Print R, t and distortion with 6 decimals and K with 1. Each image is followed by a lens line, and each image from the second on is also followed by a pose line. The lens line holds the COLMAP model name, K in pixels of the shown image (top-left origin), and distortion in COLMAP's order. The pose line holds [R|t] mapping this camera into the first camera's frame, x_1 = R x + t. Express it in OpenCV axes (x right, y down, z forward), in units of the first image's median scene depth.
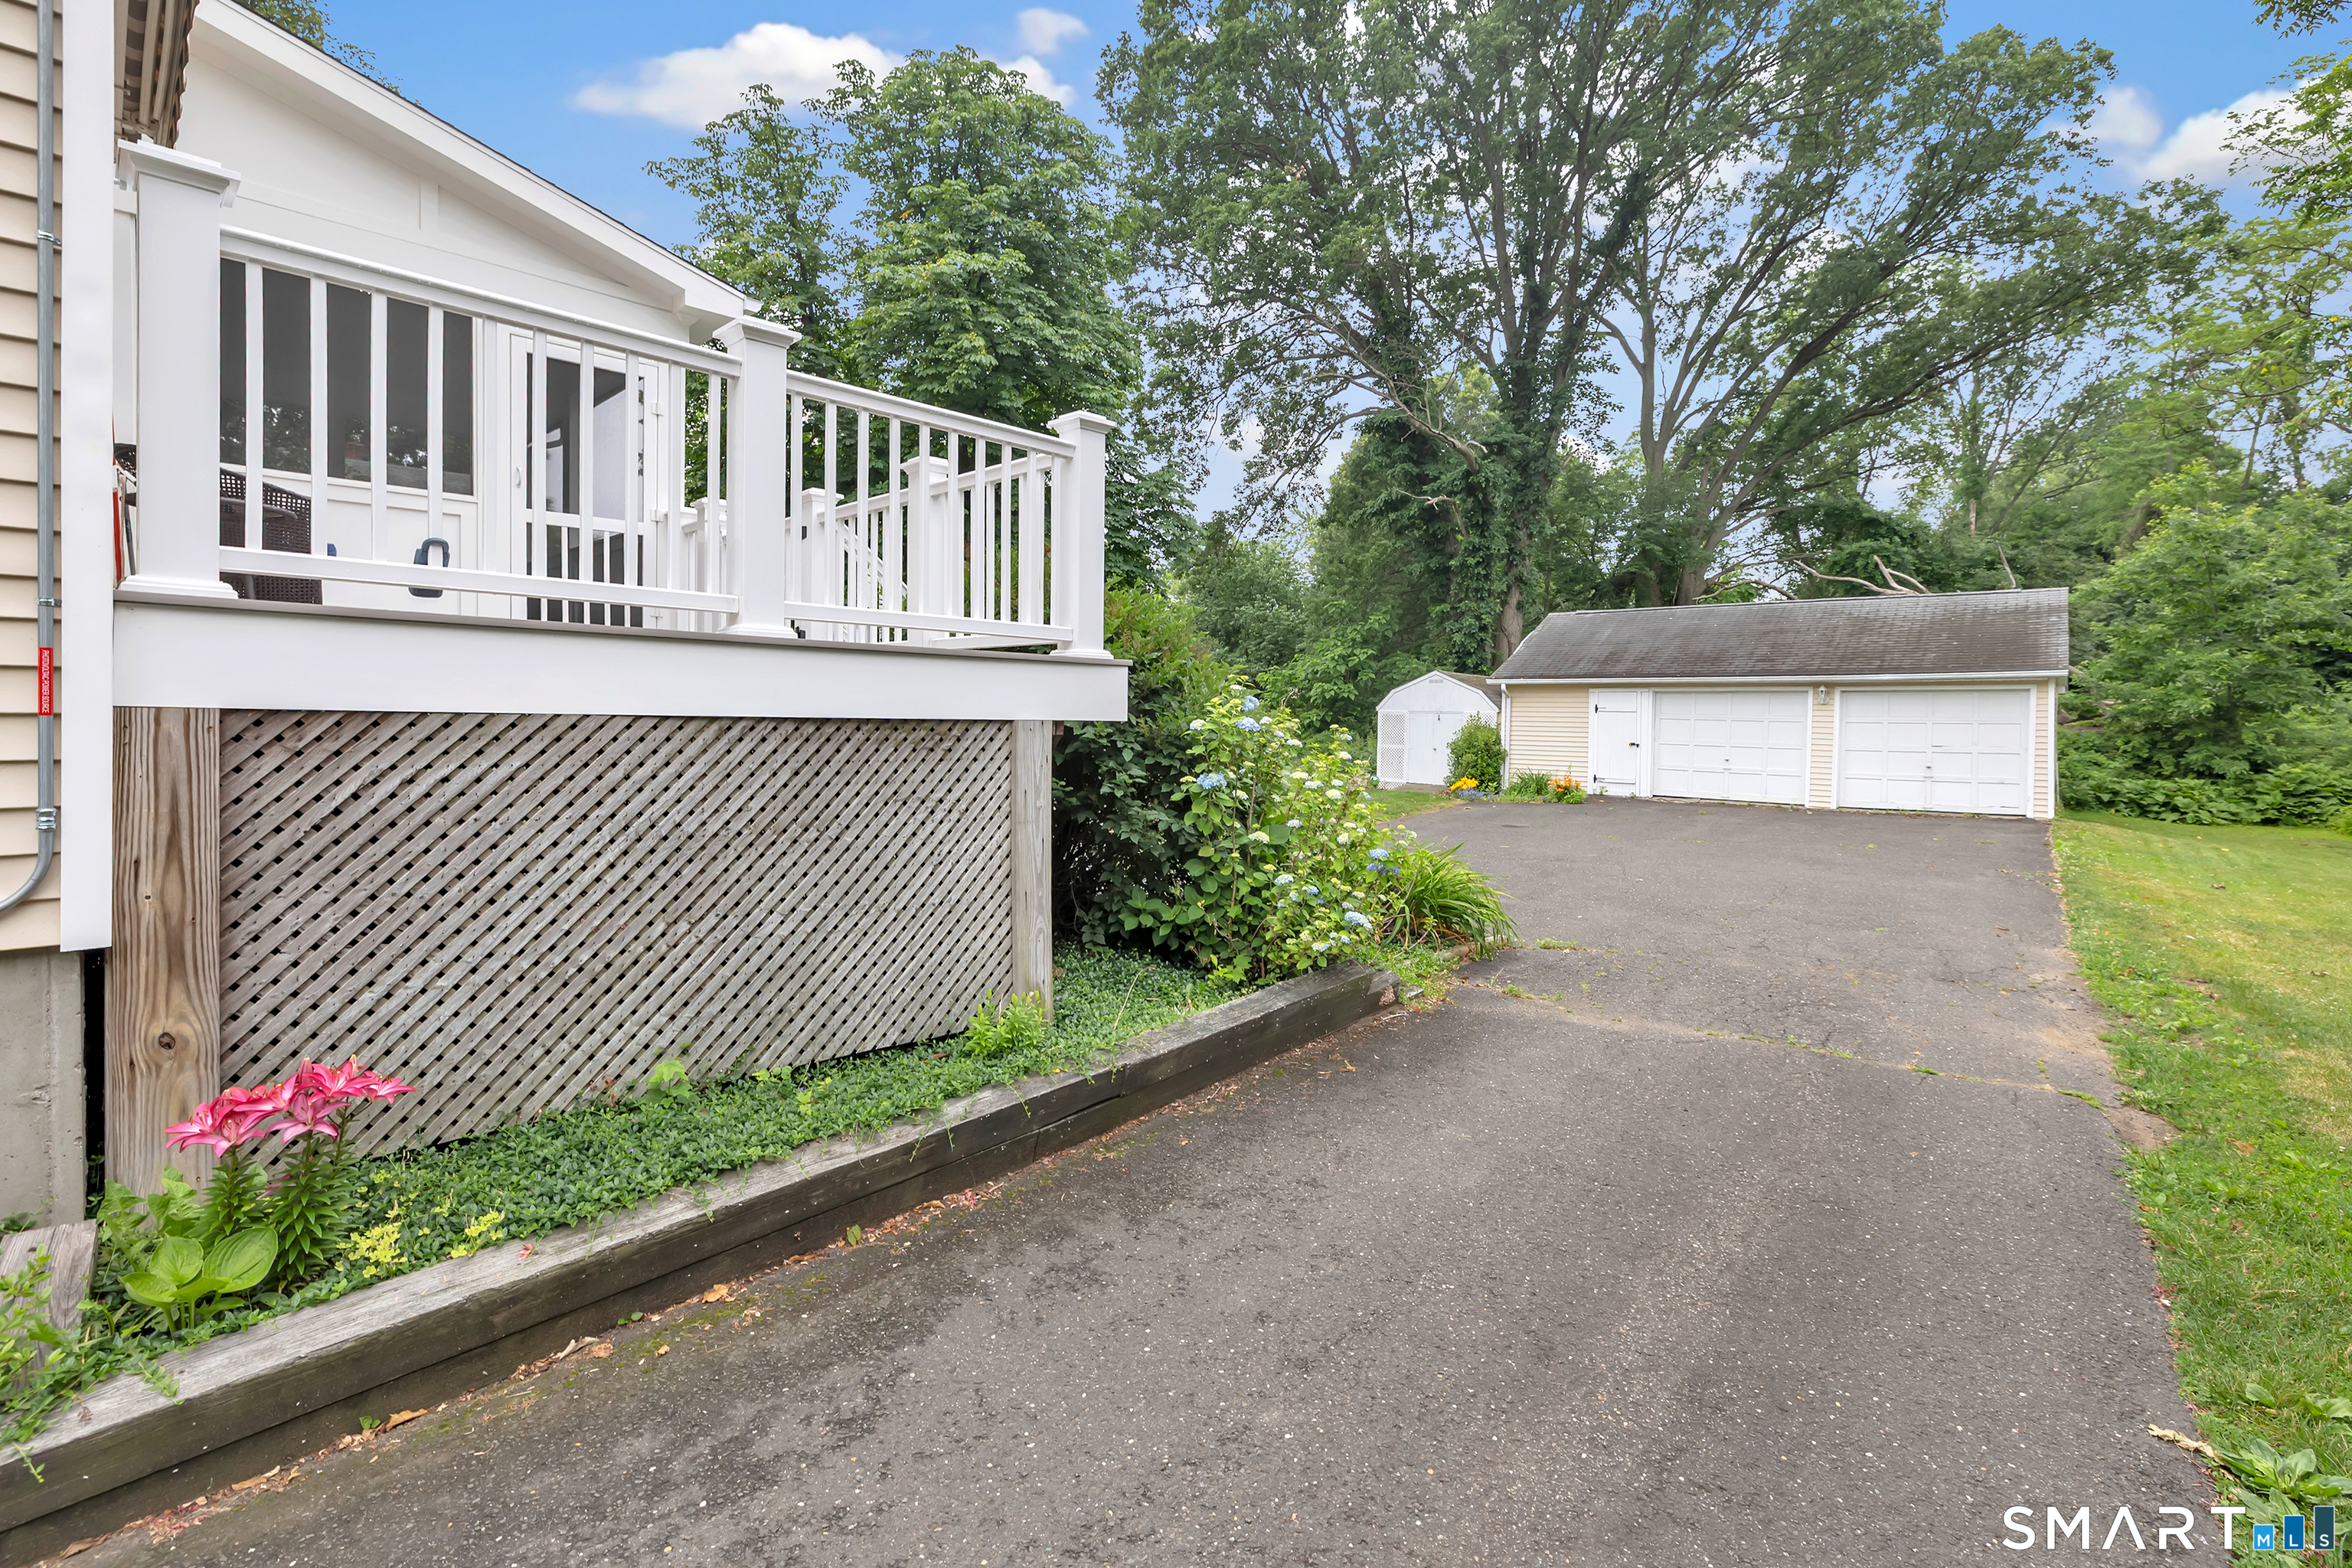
lens RADIAL K [[1071.3, 0, 1168.3], [0, 1071.3, 750.1], [0, 0, 1]] dist [-0.001011, 0.000462]
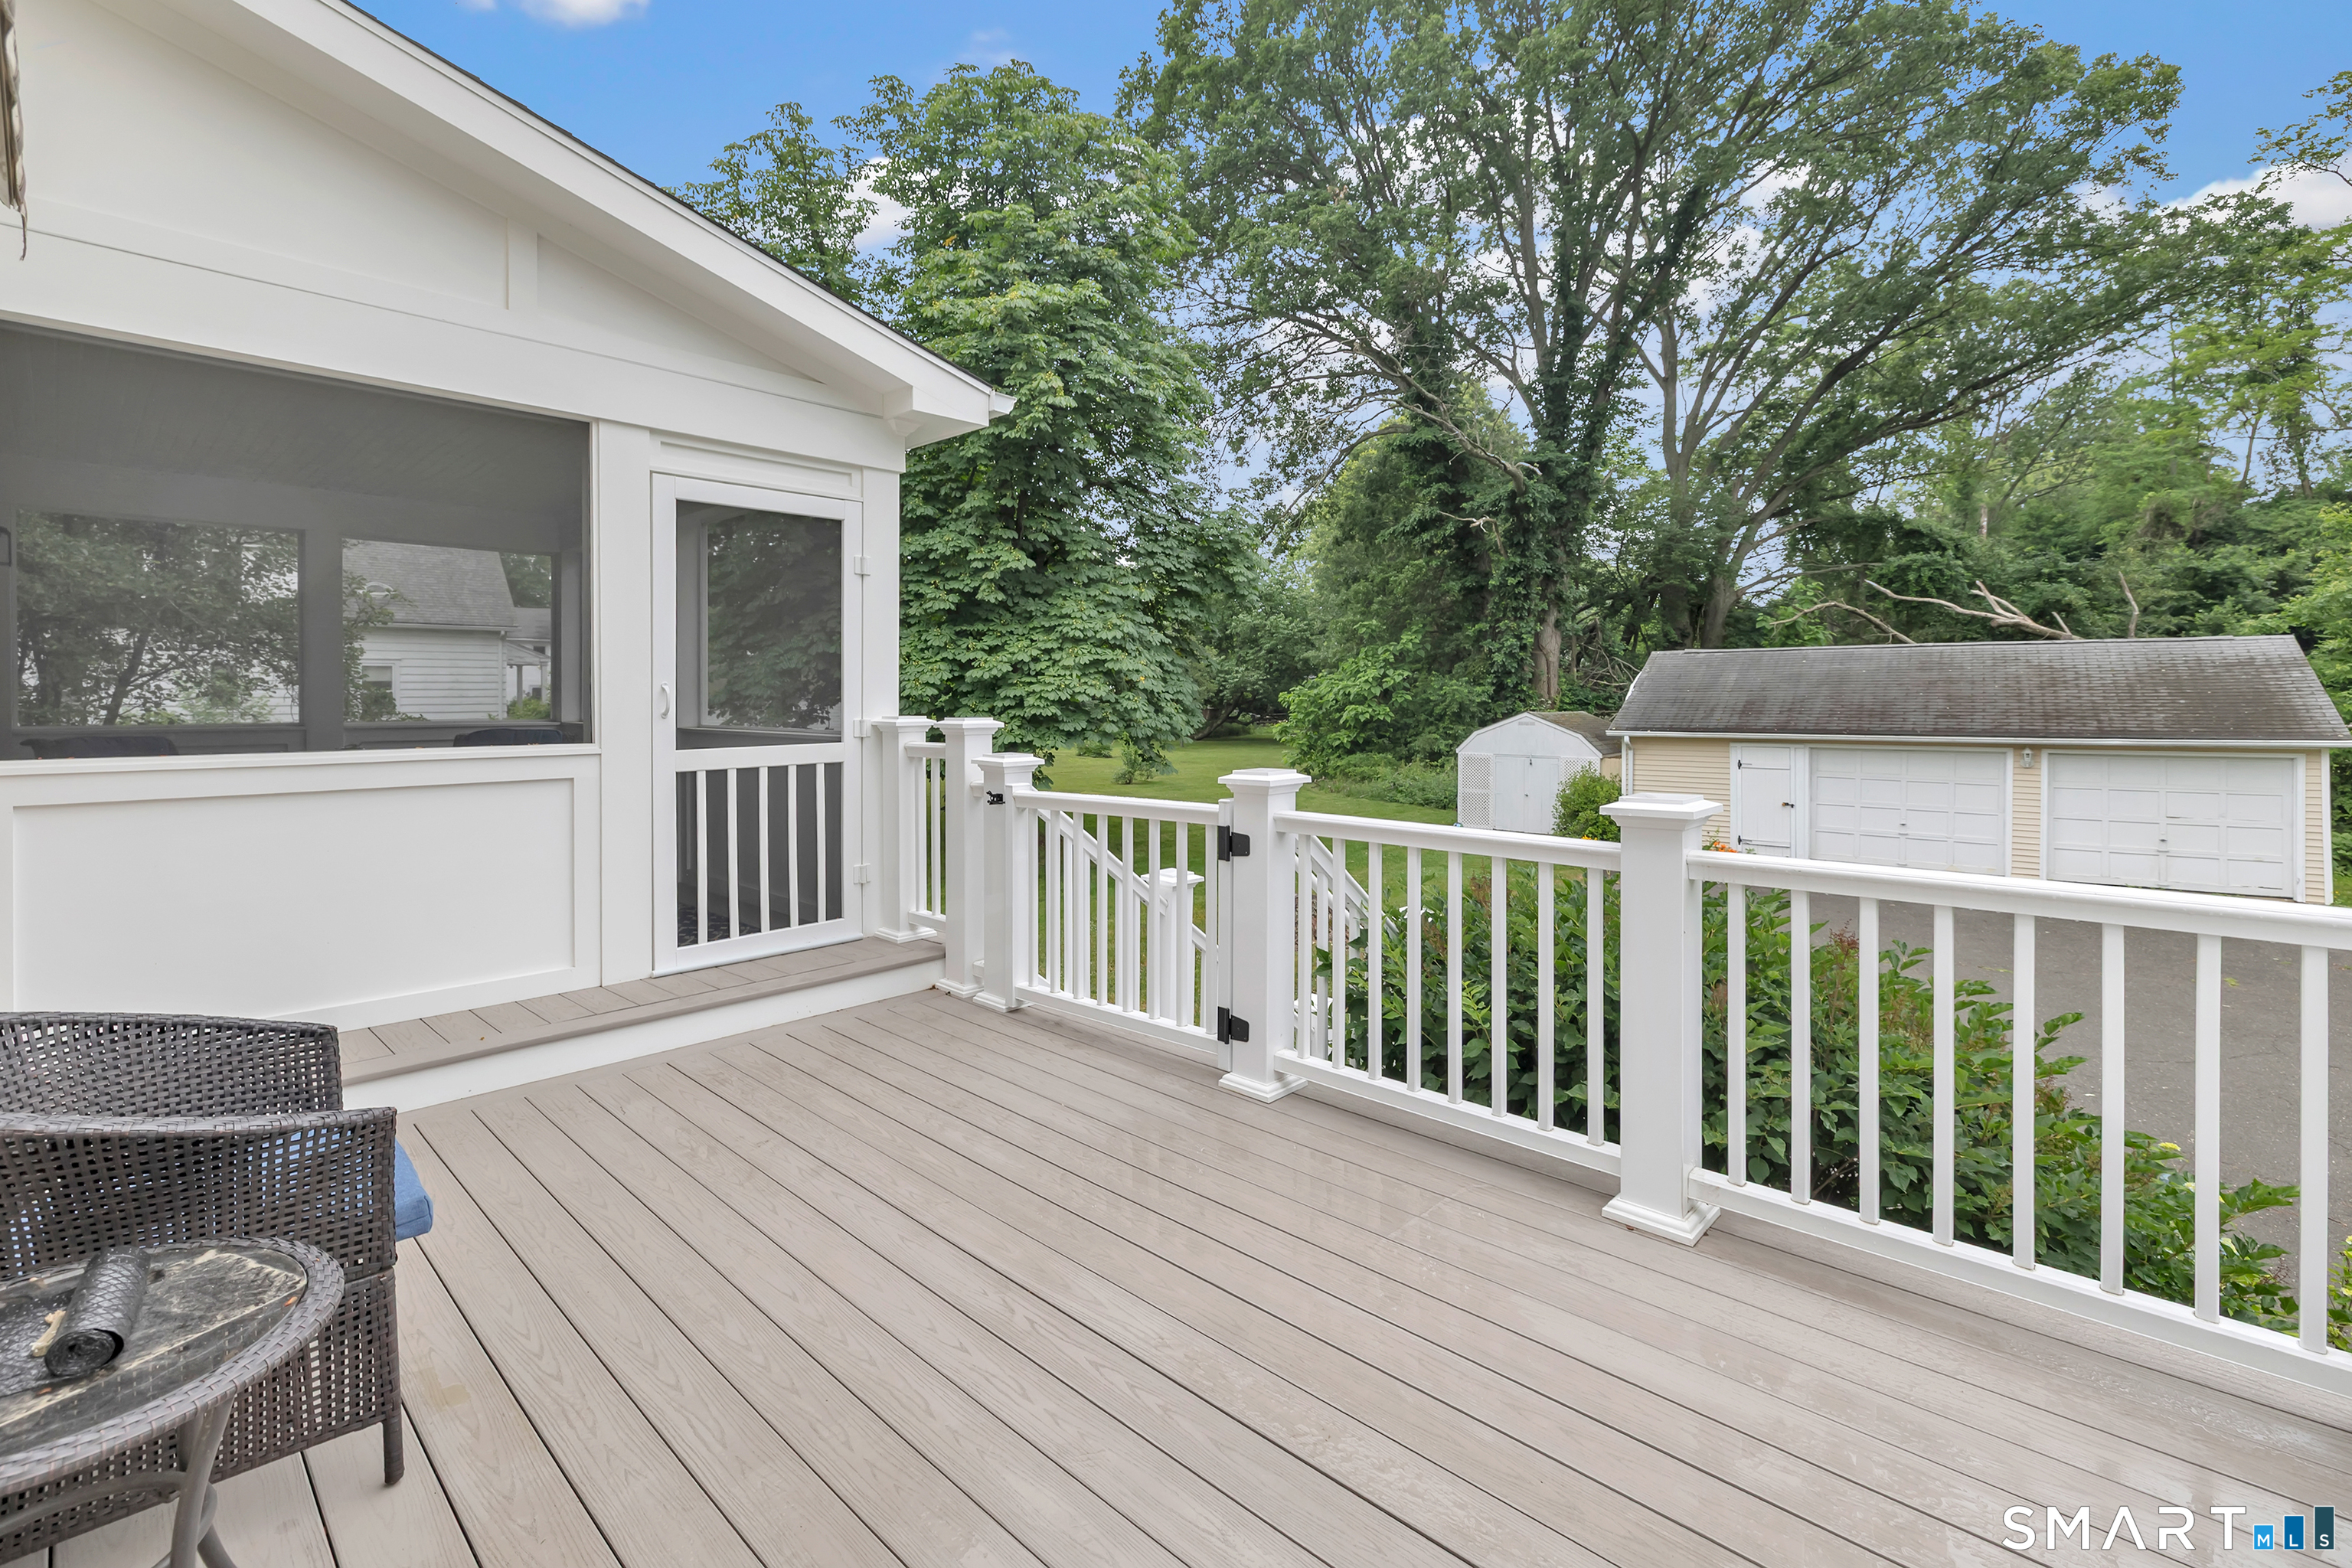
lens RADIAL K [[1026.8, 0, 1182.5], [0, 1026.8, 712.9], [0, 0, 1]] dist [-0.000888, -0.000581]
pose [[0.998103, -0.033993, 0.051333, -0.077012], [0.035172, 0.999134, -0.022237, -0.049647], [-0.050533, 0.024000, 0.998434, 0.086481]]
